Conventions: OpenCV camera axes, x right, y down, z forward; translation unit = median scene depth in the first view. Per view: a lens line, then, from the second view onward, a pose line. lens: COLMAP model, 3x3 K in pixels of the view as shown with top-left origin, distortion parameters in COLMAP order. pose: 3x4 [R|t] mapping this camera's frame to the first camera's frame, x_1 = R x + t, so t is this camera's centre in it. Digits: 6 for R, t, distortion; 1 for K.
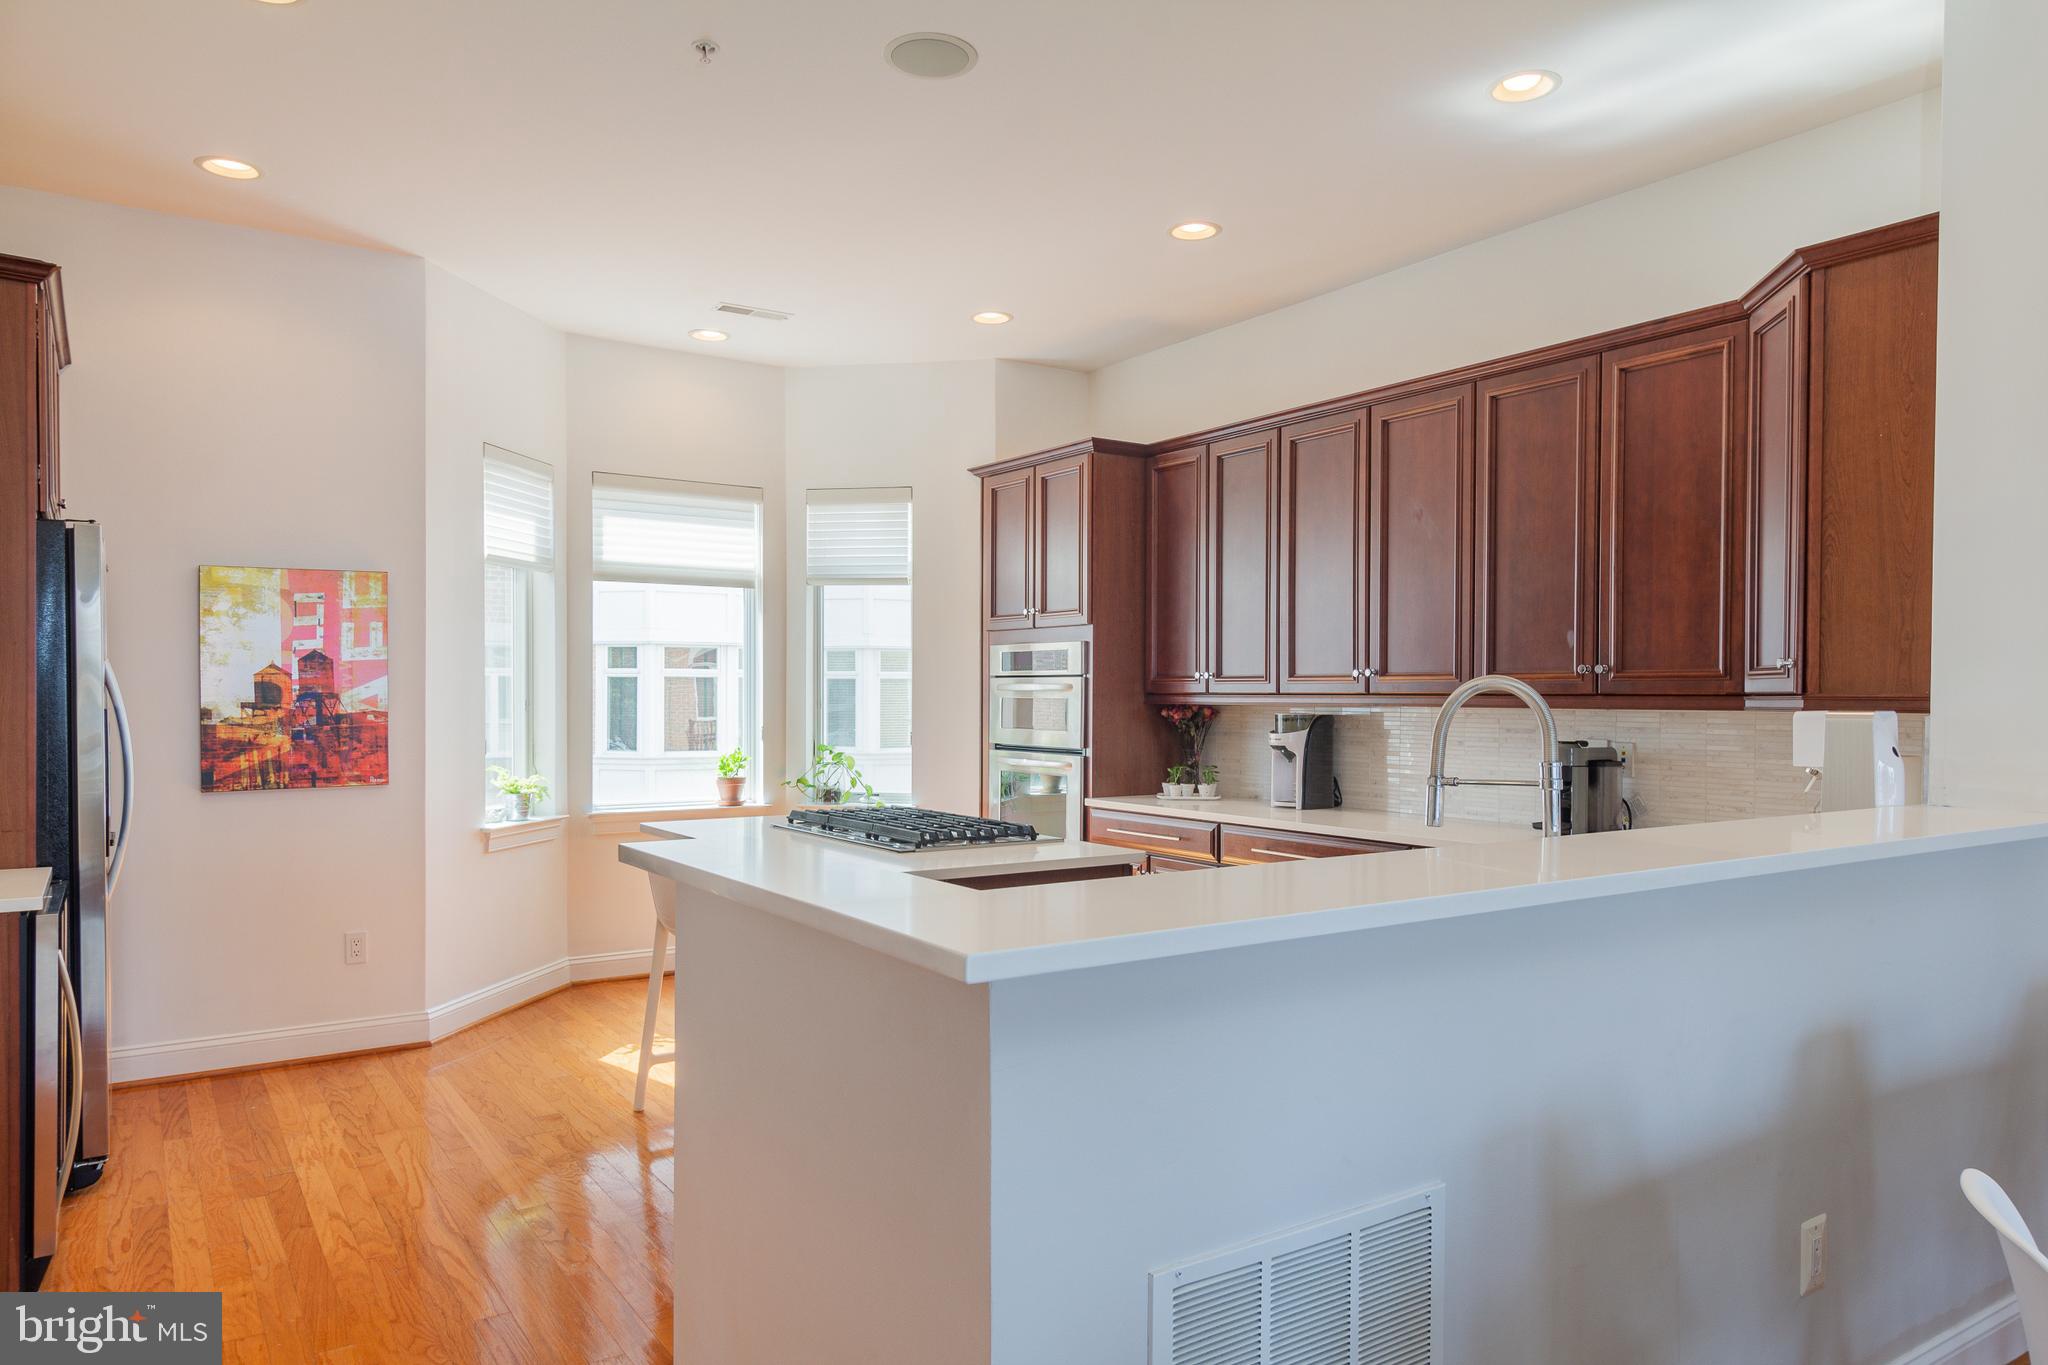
lens RADIAL K [[1338.6, 0, 1021.3], [0, 1338.6, 709.0], [0, 0, 1]] dist [-0.003641, -0.000563]
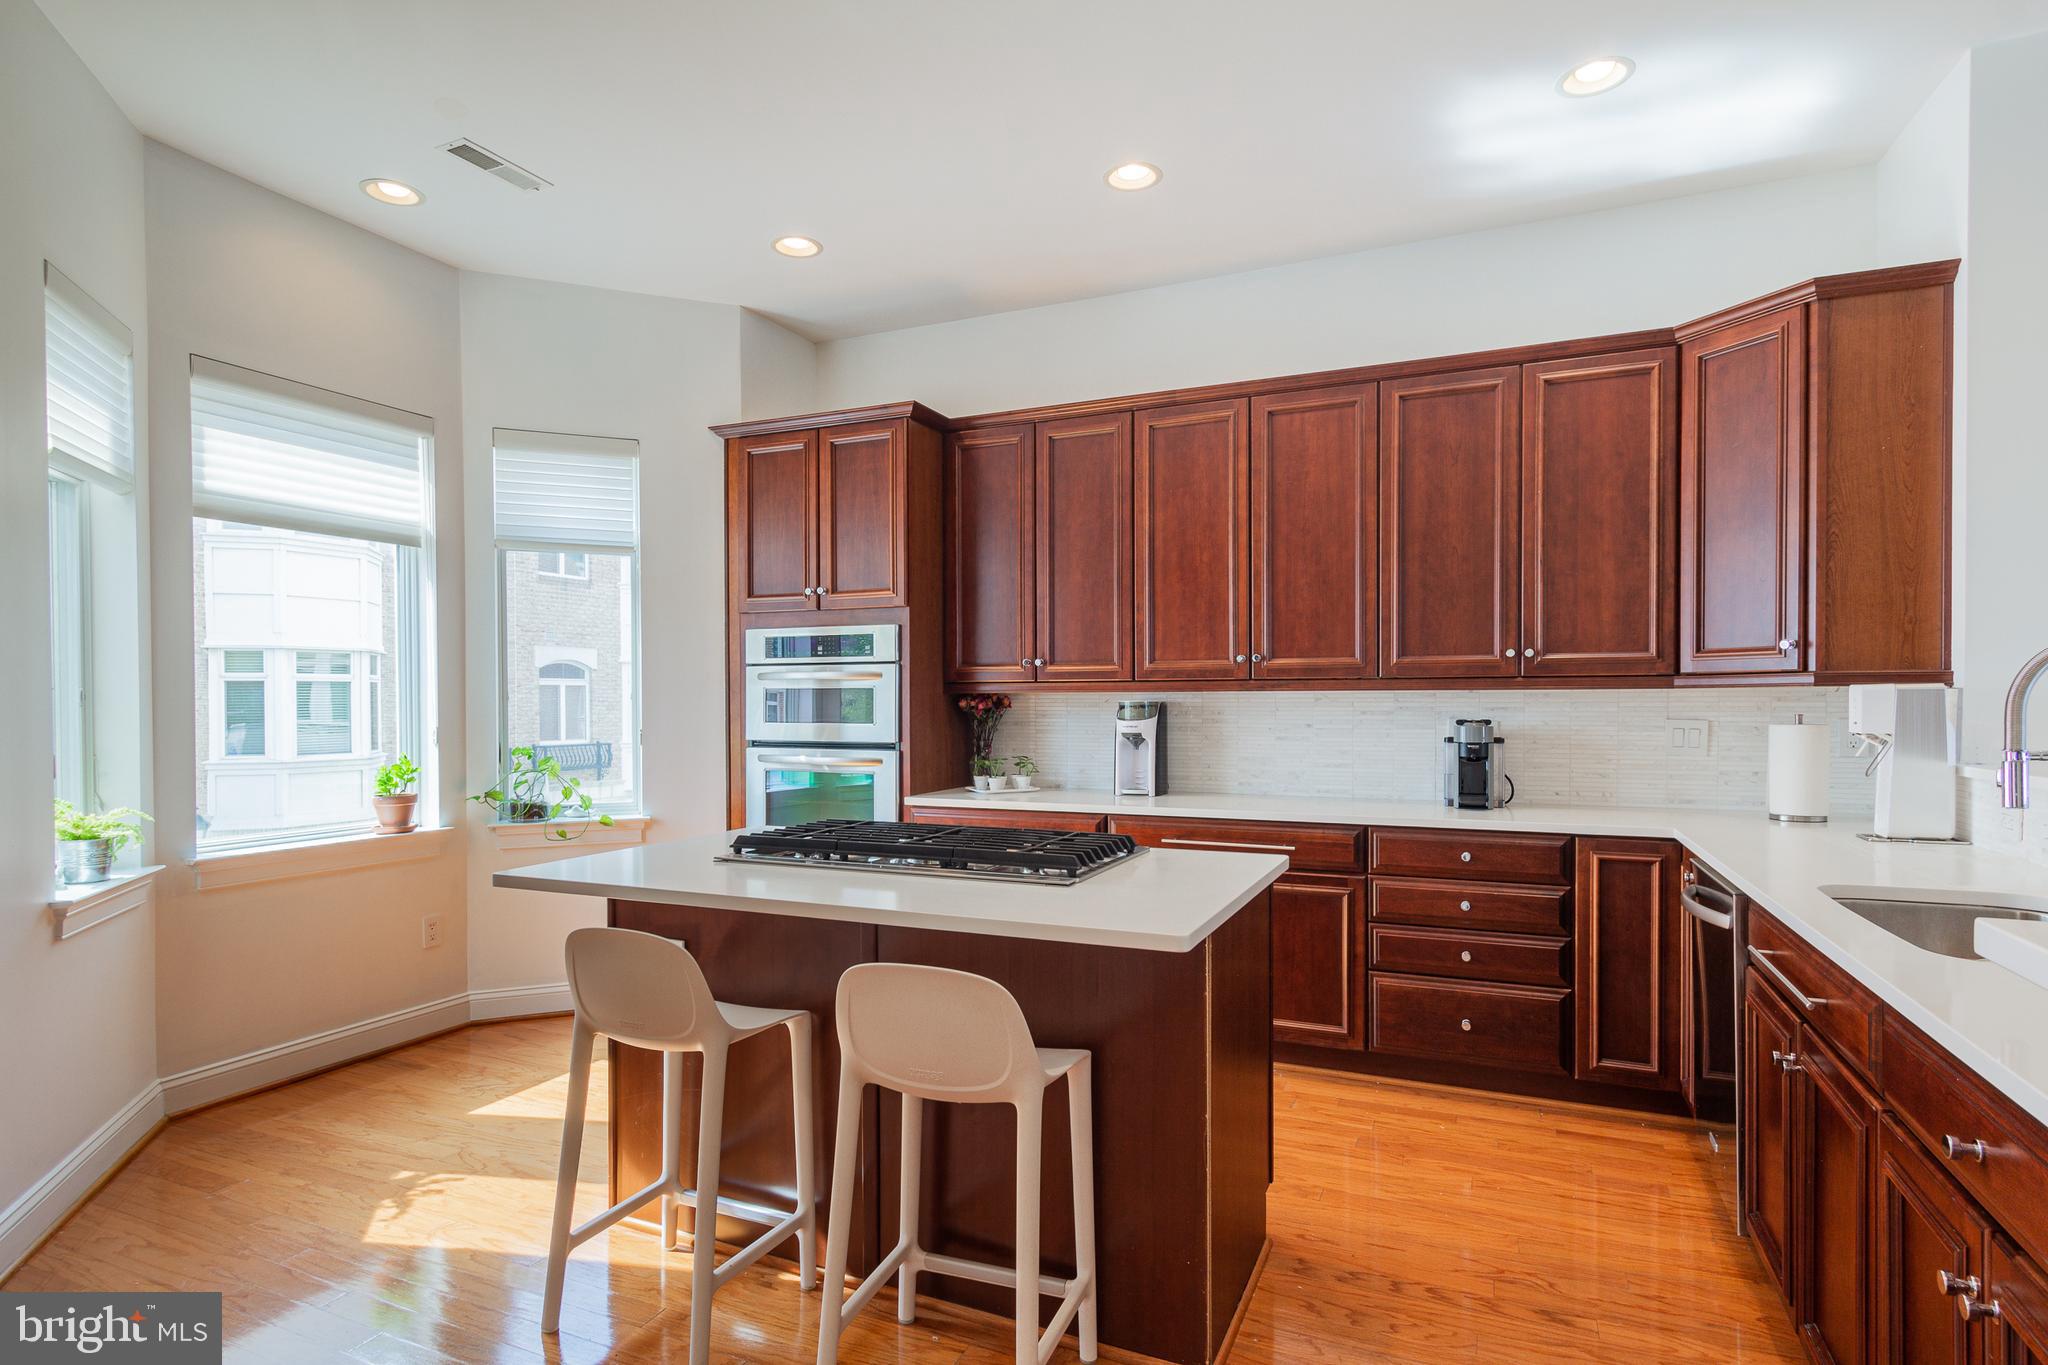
lens RADIAL K [[1075.7, 0, 1022.6], [0, 1075.7, 710.4], [0, 0, 1]] dist [0.003361, 0.000241]
pose [[0.845299, -0.011478, 0.534171, -0.272810], [0.012193, 0.999923, 0.002191, 0.007092], [-0.534155, 0.004661, 0.845374, 0.333740]]
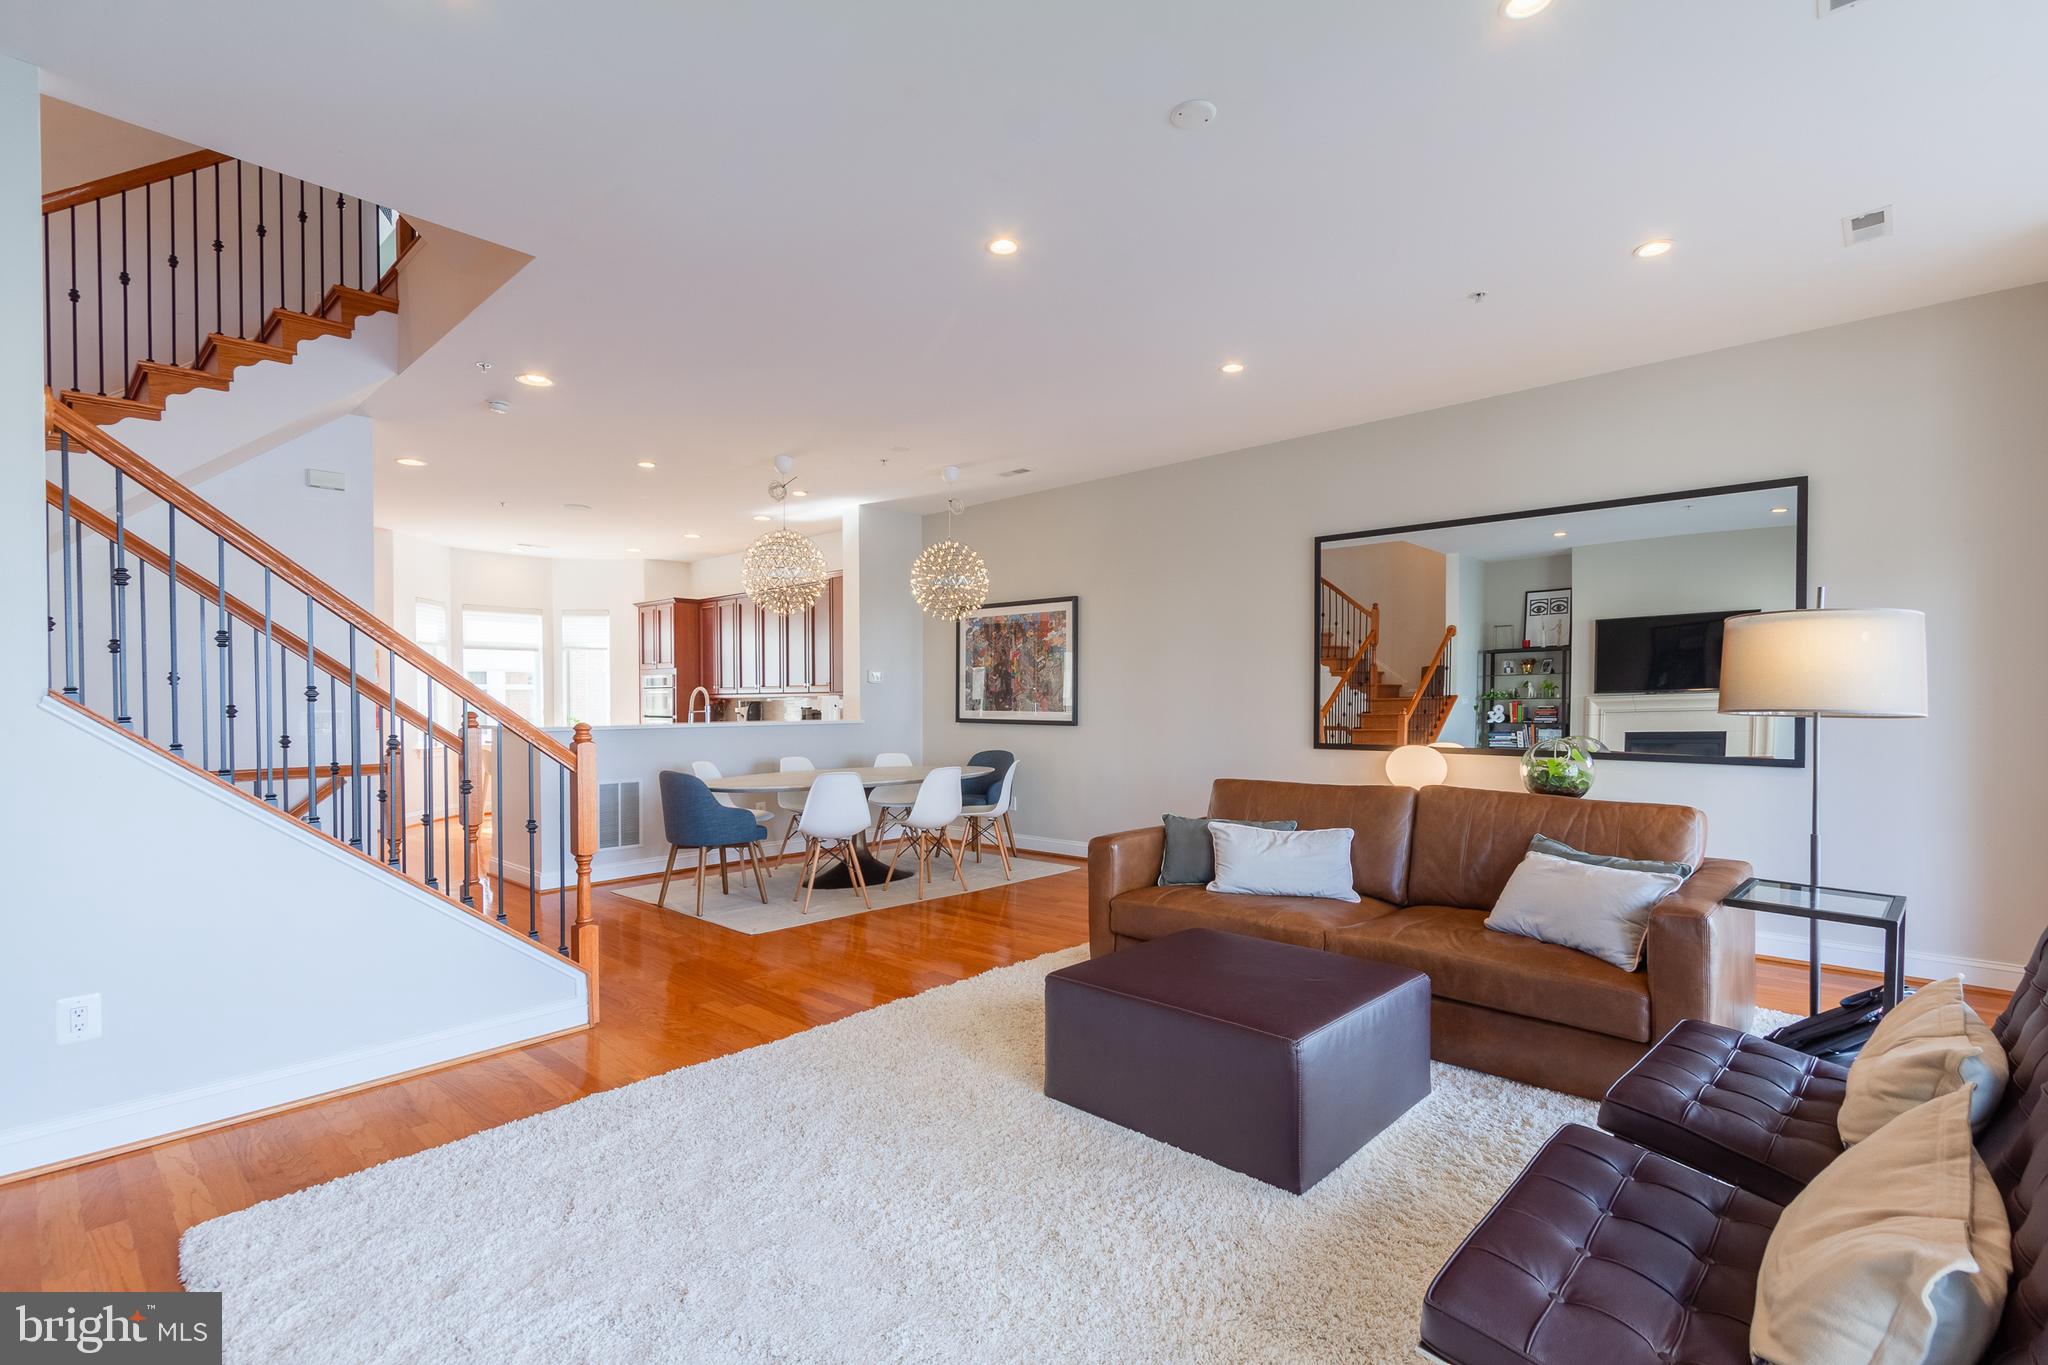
lens RADIAL K [[940.8, 0, 1023.9], [0, 940.8, 712.3], [0, 0, 1]] dist [0.002363, 0.000016]
pose [[0.974436, -0.009442, 0.224465, 0.299446], [0.008773, 0.999954, 0.003979, 0.021931], [-0.224492, -0.001908, 0.974474, -0.932889]]
